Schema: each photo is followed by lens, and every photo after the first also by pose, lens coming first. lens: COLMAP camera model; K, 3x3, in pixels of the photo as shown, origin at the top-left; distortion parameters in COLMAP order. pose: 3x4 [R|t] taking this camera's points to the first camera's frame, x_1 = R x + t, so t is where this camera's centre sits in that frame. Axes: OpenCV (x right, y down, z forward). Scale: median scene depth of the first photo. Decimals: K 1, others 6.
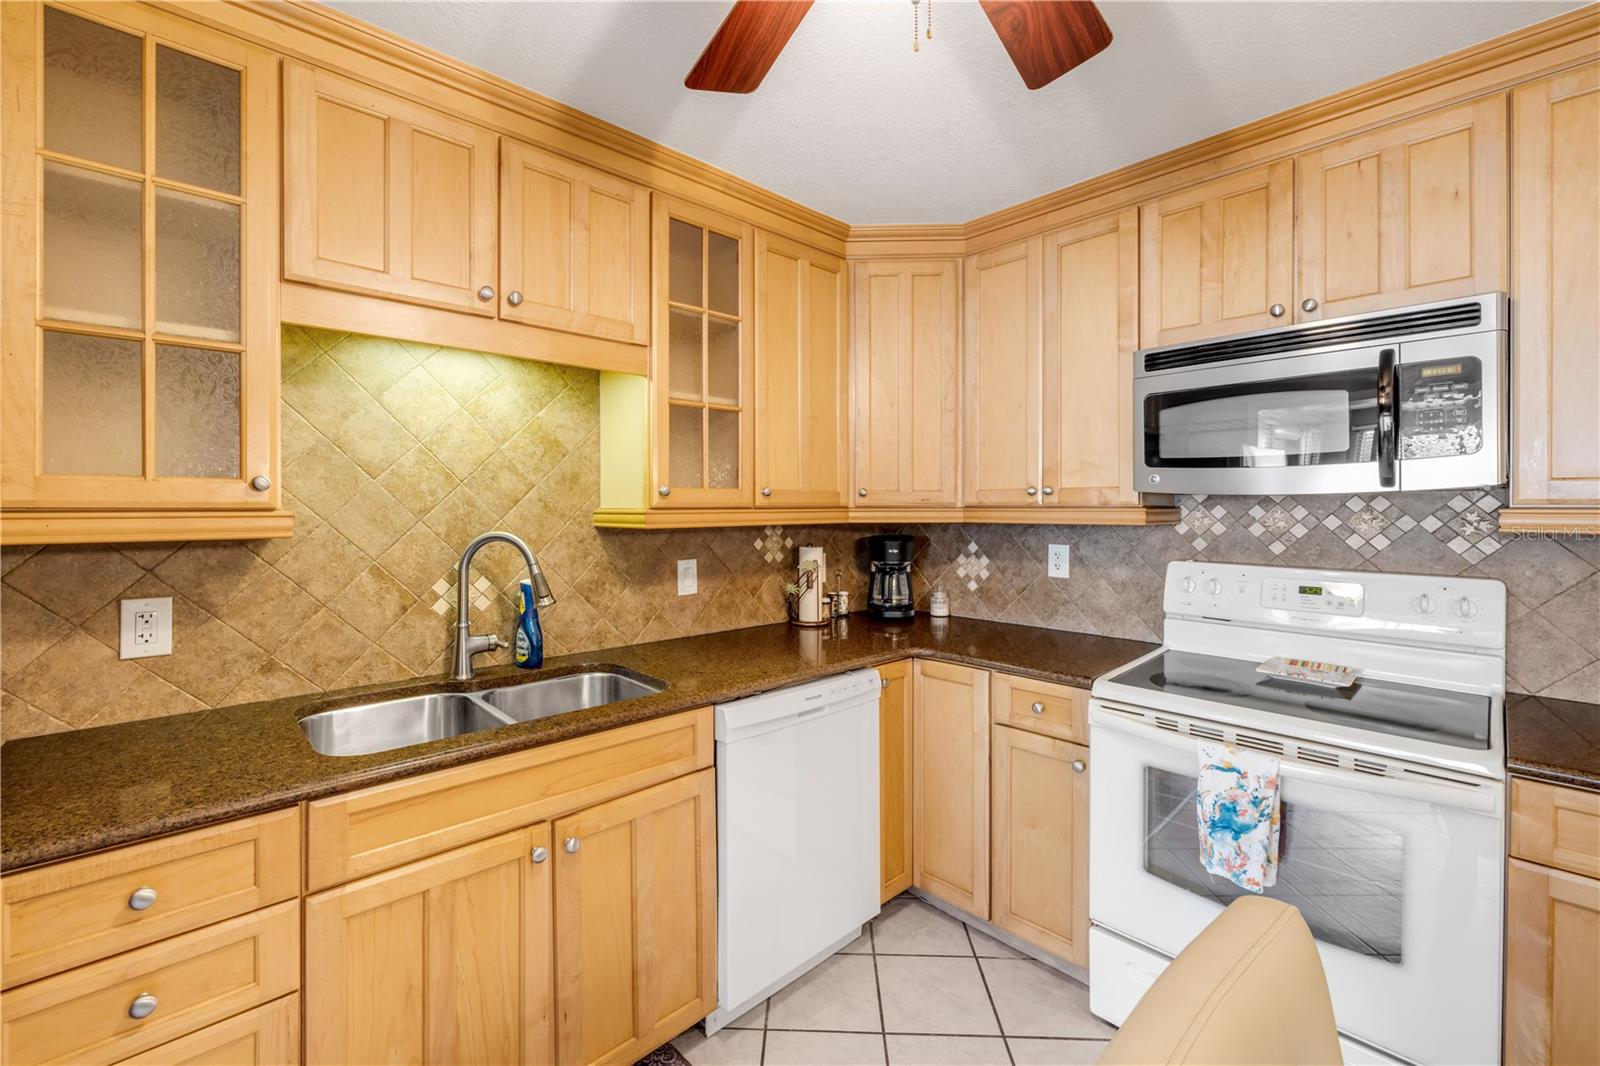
lens RADIAL K [[679.7, 0, 799.8], [0, 679.7, 507.0], [0, 0, 1]] dist [0.002568, 0.000191]
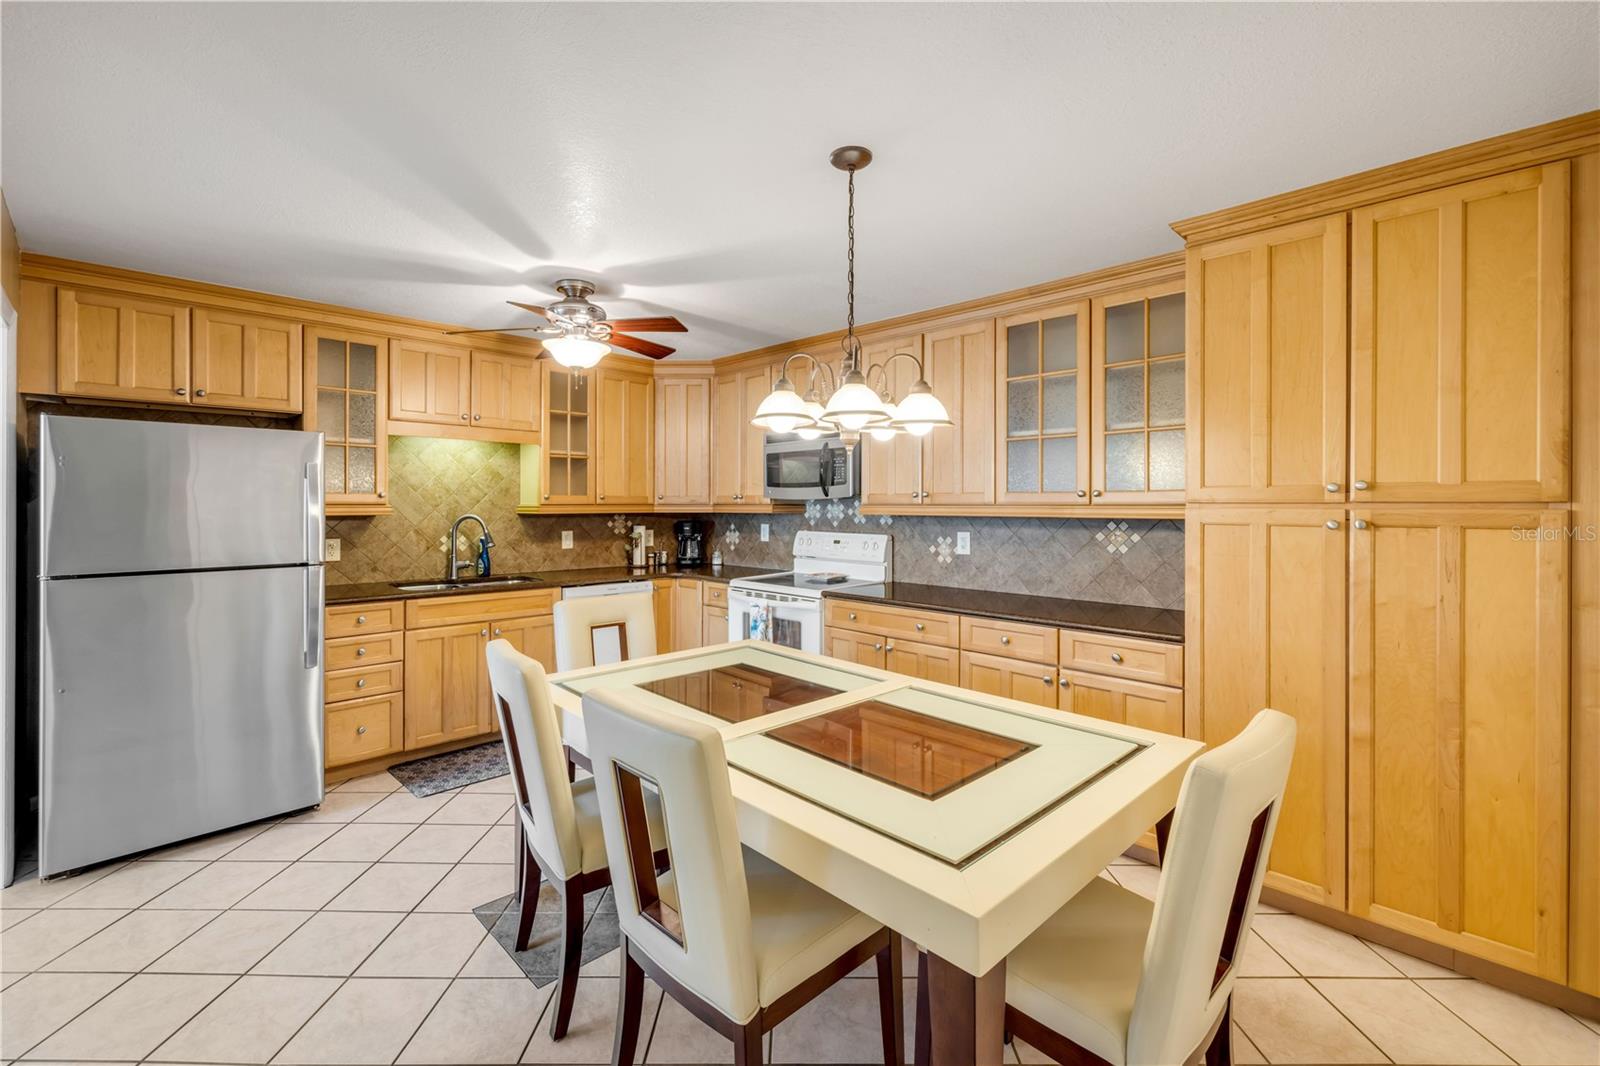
lens RADIAL K [[679.7, 0, 799.8], [0, 679.7, 507.0], [0, 0, 1]] dist [0.002568, 0.000191]
pose [[0.999586, 0.002133, 0.028690, 0.552607], [-0.002179, 0.999996, 0.001568, 0.004278], [-0.028686, -0.001630, 0.999587, -1.213466]]
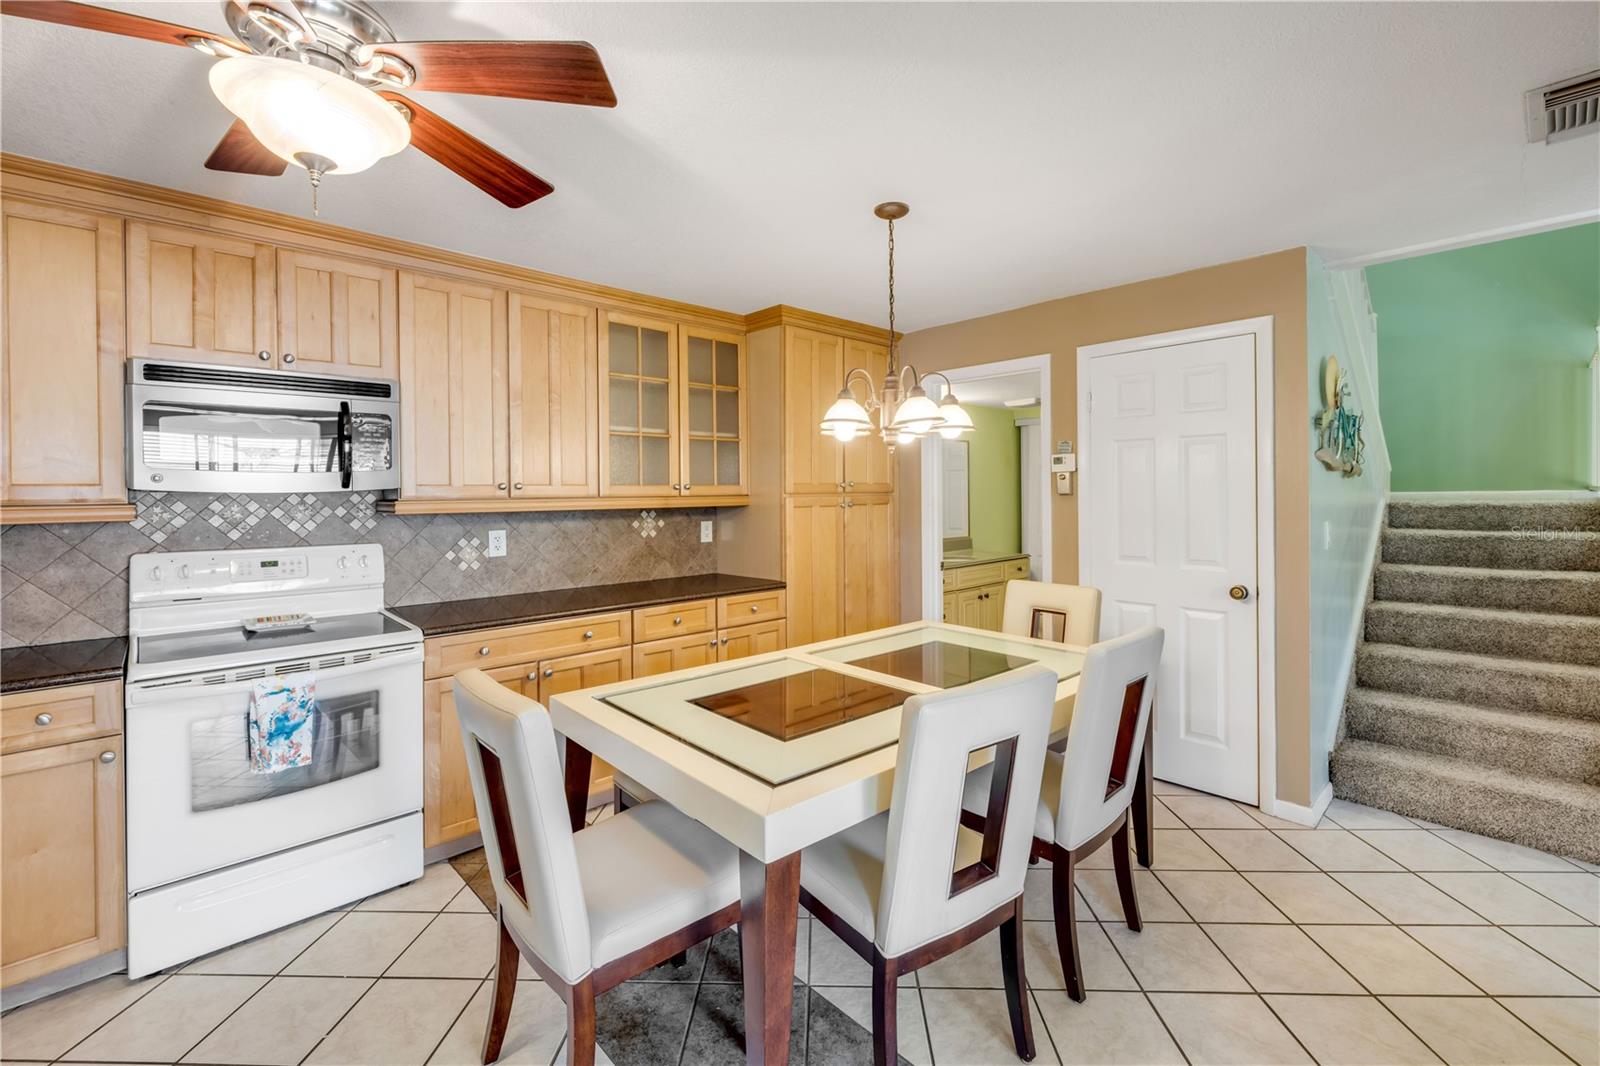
lens RADIAL K [[688.8, 0, 794.3], [0, 688.8, 494.4], [0, 0, 1]] dist [0.000651, 0.000026]
pose [[0.015318, -0.001643, 0.999881, -0.580878], [0.012837, 0.999917, 0.001446, -0.003214], [-0.999800, 0.012813, 0.015337, -0.056130]]
